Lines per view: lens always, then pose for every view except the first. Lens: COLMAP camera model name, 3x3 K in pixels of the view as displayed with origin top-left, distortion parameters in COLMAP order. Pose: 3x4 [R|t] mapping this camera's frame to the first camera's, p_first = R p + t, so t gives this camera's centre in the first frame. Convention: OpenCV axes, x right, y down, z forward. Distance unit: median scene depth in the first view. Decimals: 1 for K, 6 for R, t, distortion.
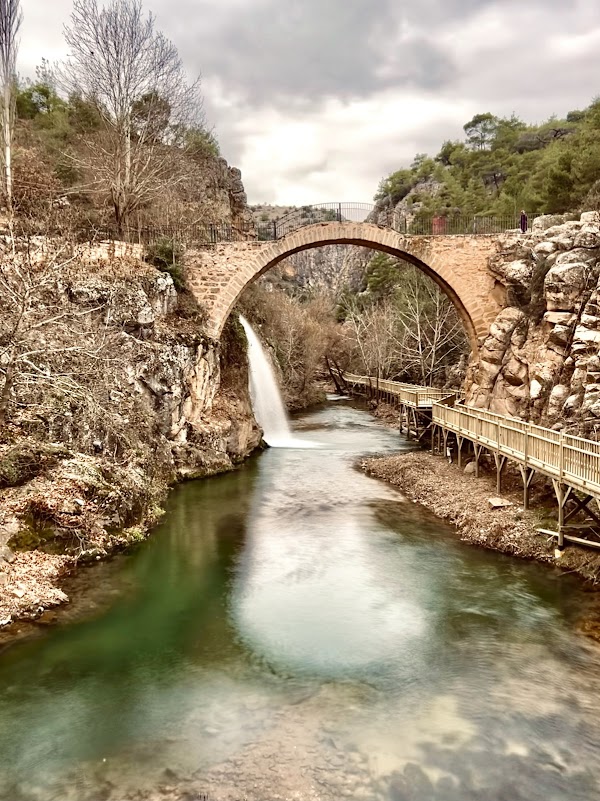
lens RADIAL K [[695.0, 0, 300.2], [0, 695.0, 399.6], [0, 0, 1]] dist [0.017710, 0.003769]
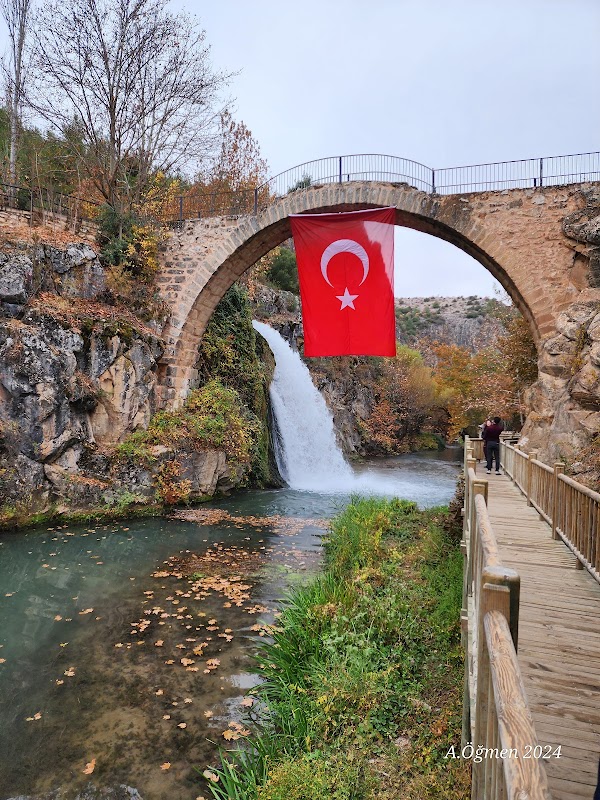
lens RADIAL K [[550.8, 0, 299.7], [0, 550.8, 401.9], [0, 0, 1]] dist [0.034858, 0.000933]
pose [[0.958800, 0.037974, -0.281533, 0.198264], [-0.061357, 0.995316, -0.074707, 0.020192], [0.277377, 0.088903, 0.956639, 0.477317]]
